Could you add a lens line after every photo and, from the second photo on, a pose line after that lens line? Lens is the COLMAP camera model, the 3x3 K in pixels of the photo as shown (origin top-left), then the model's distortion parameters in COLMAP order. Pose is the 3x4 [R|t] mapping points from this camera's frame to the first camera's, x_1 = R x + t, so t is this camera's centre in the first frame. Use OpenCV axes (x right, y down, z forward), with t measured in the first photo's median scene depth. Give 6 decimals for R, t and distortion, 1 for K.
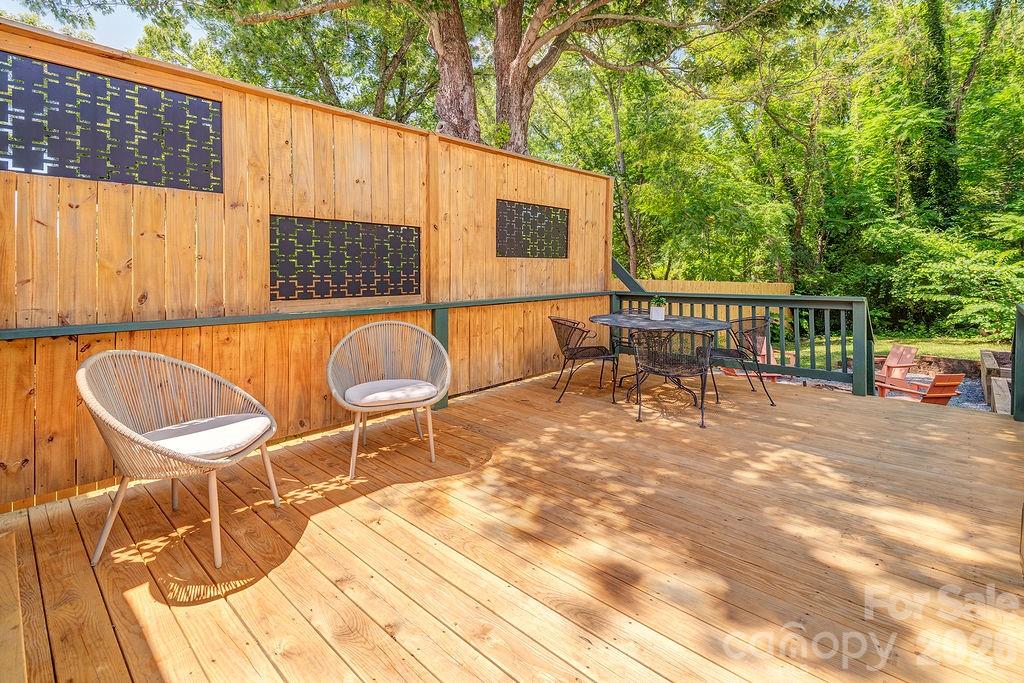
lens RADIAL K [[466.6, 0, 462.4], [0, 466.6, 269.8], [0, 0, 1]] dist [0.010226, -0.004772]
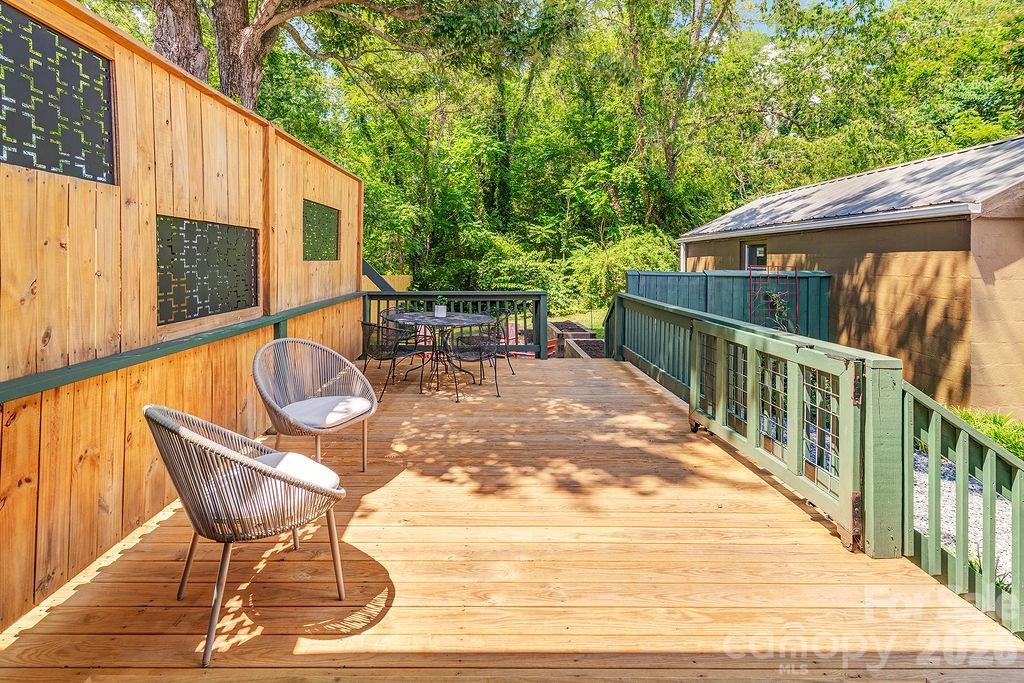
lens RADIAL K [[513.6, 0, 480.6], [0, 513.6, 267.2], [0, 0, 1]] dist [0.022970, -0.004023]
pose [[0.718015, 0.000167, 0.696027, -0.650120], [-0.008060, 0.999935, 0.008074, -0.045045], [-0.695981, -0.011408, 0.717970, 0.013016]]
